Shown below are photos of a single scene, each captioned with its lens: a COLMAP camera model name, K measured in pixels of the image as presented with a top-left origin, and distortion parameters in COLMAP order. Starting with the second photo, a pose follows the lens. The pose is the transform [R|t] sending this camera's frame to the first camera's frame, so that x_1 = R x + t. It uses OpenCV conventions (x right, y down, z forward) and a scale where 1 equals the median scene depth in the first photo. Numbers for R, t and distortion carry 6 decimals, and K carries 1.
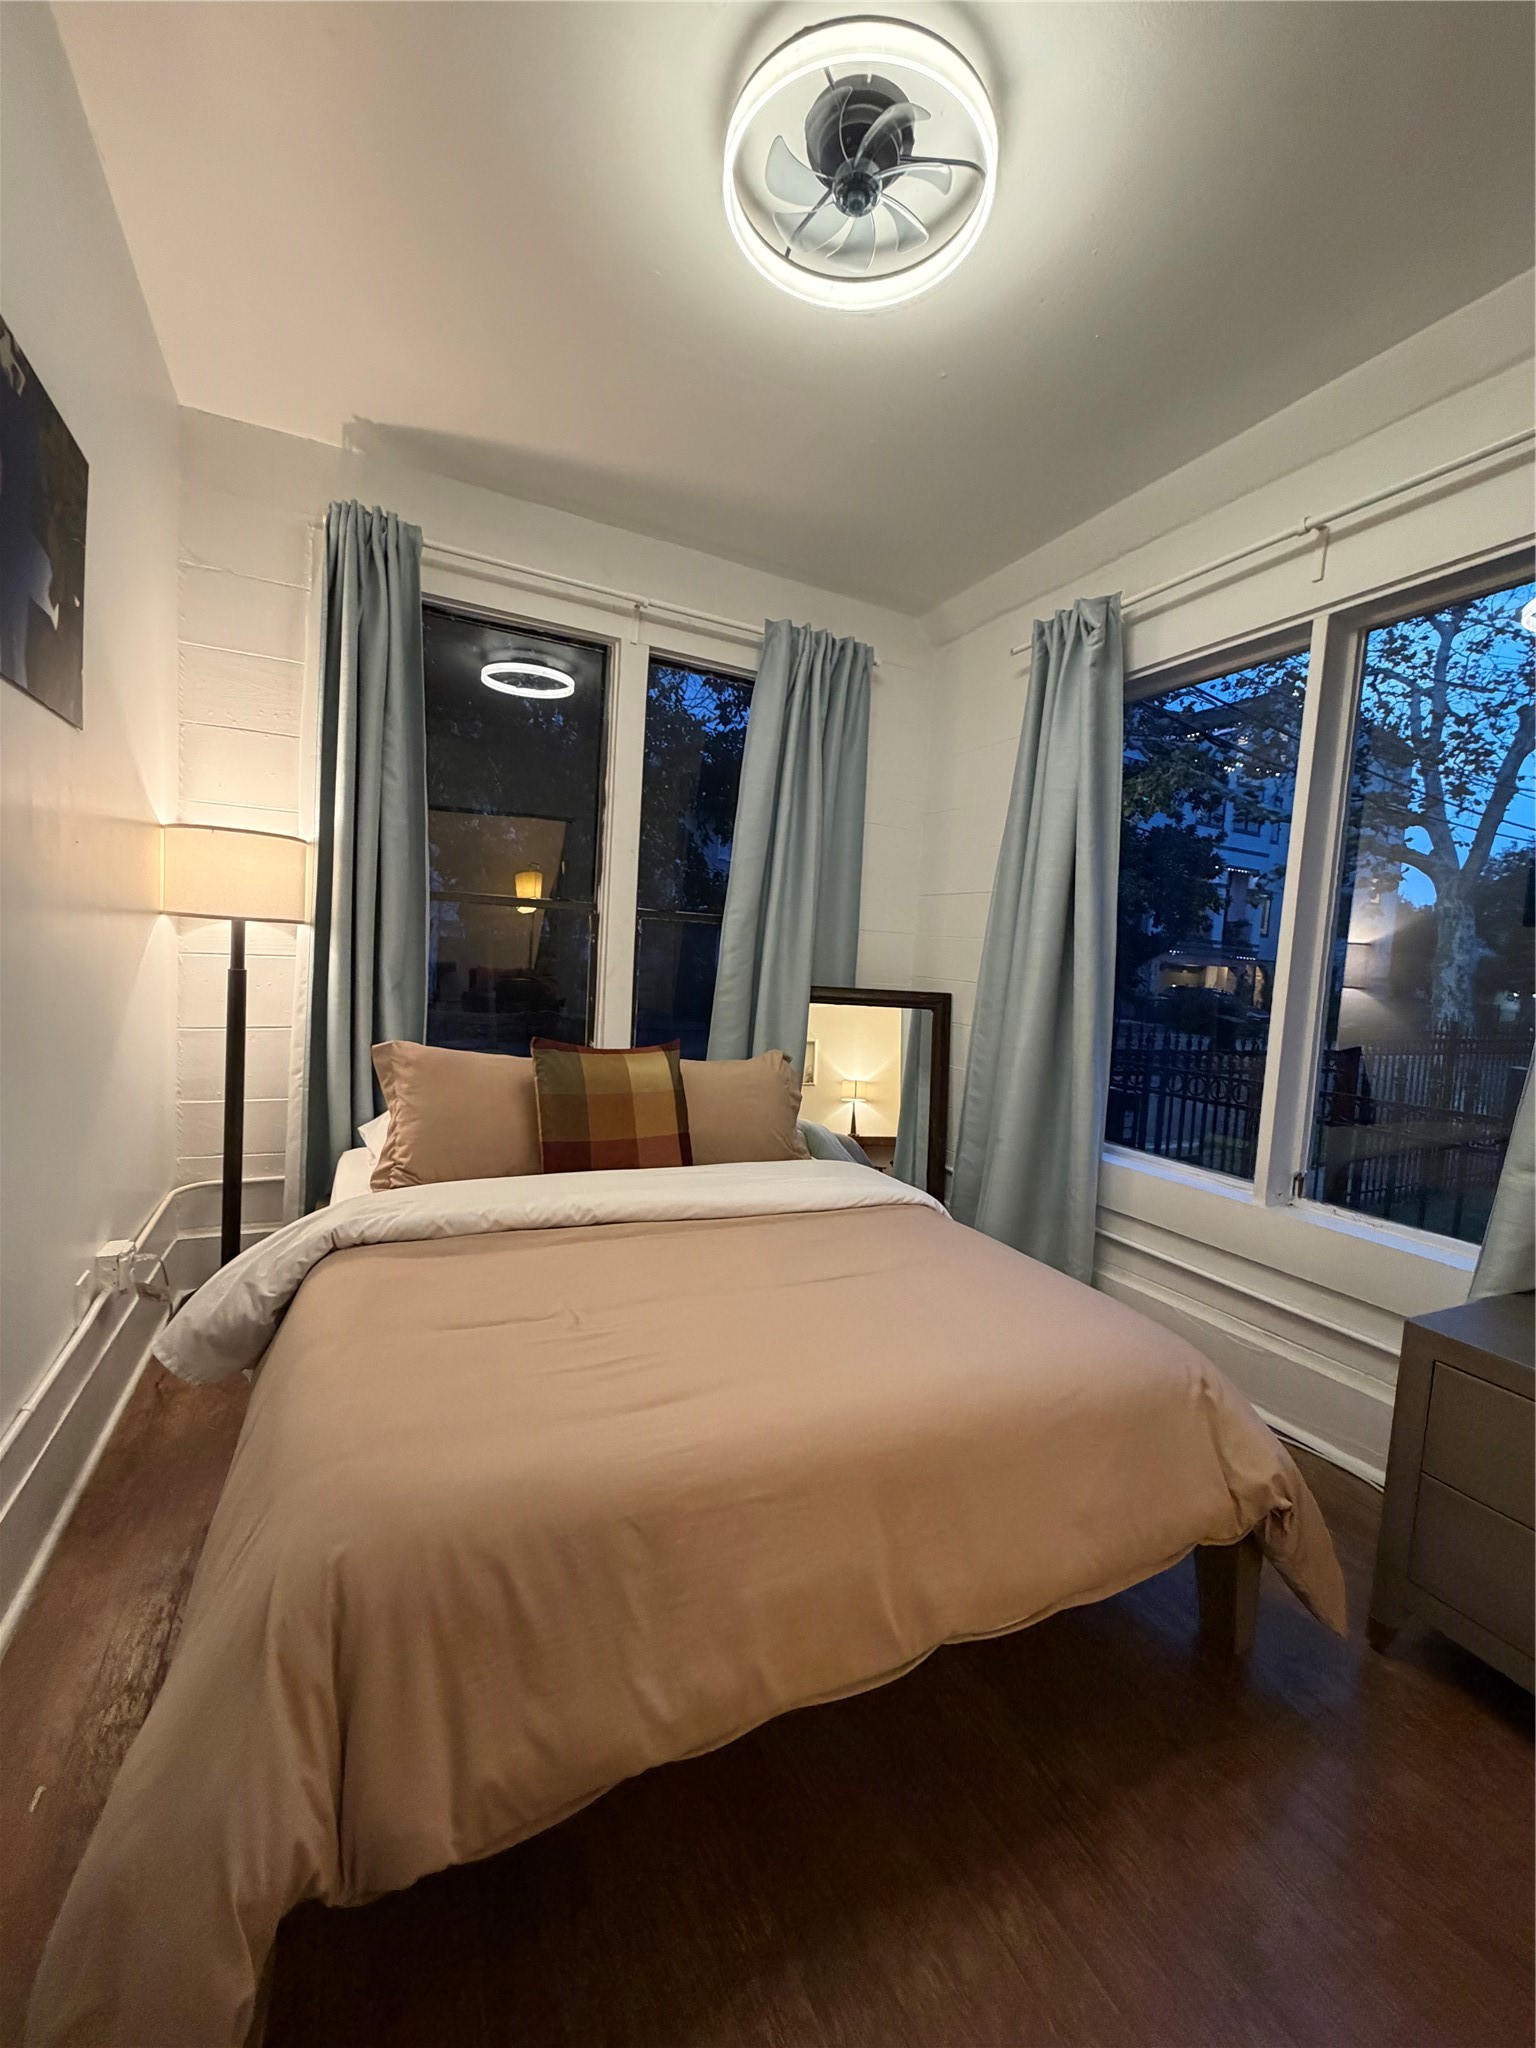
lens RADIAL K [[816.3, 0, 770.7], [0, 816.3, 1021.2], [0, 0, 1]] dist [-0.000903, 0.000204]
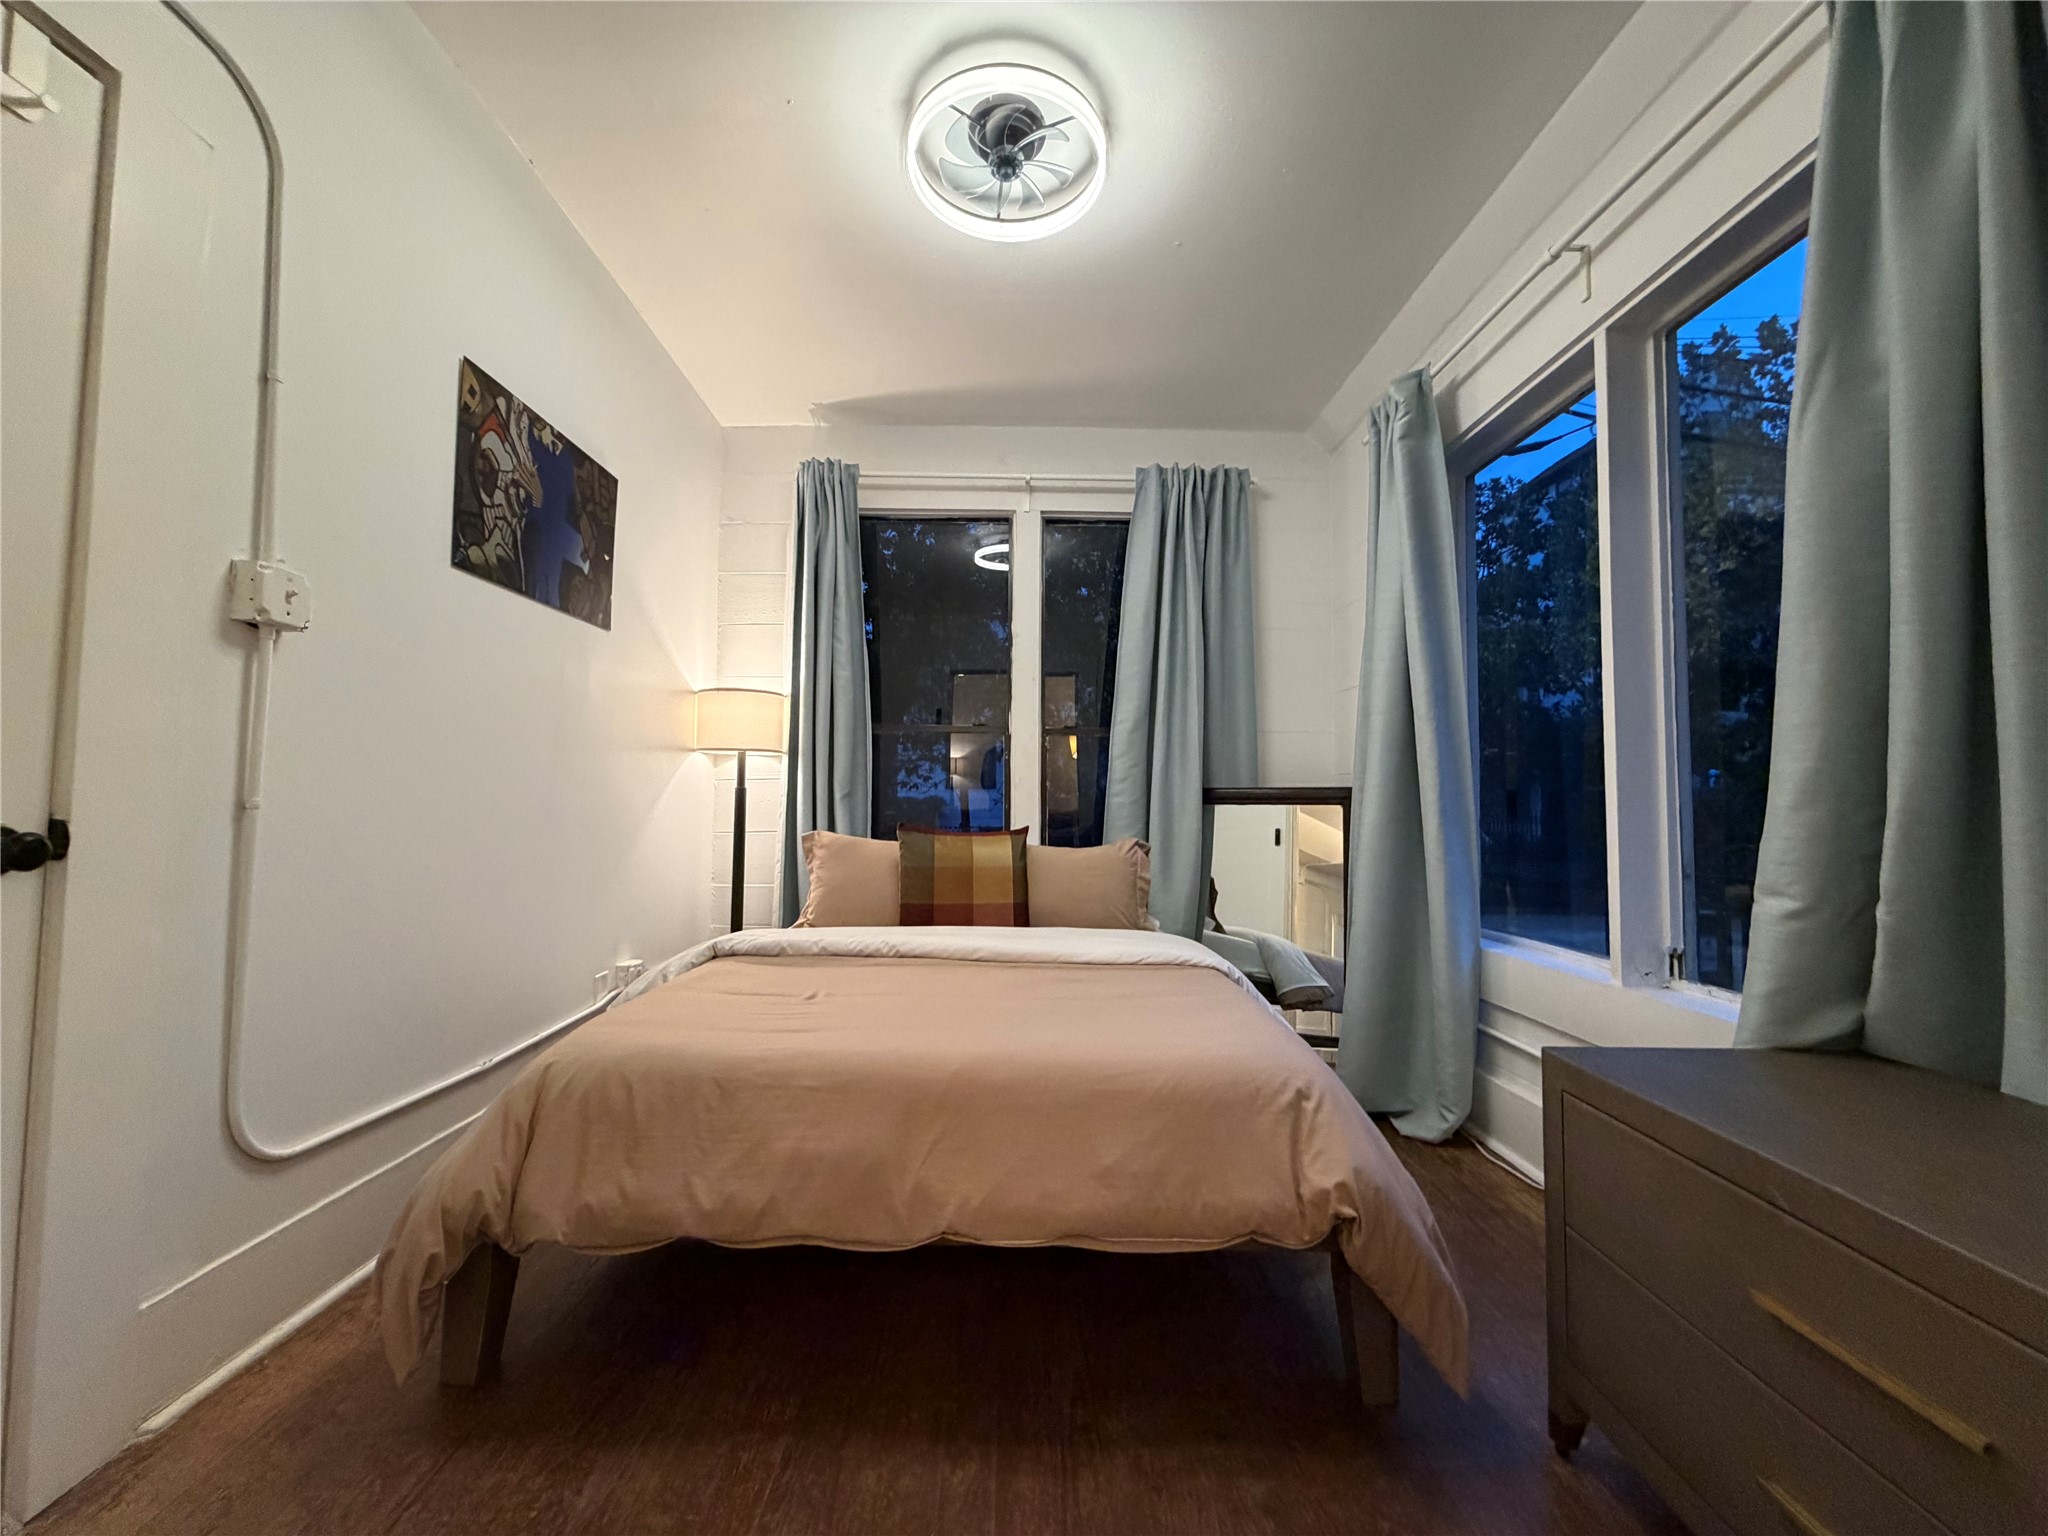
lens RADIAL K [[816.3, 0, 1021.2], [0, 816.3, 772.3], [0, 0, 1]] dist [-0.000903, 0.000204]
pose [[0.899532, -0.068946, -0.431380, 0.390833], [0.011679, 0.990910, -0.134021, 0.103683], [0.436699, 0.115518, 0.892160, -0.054855]]
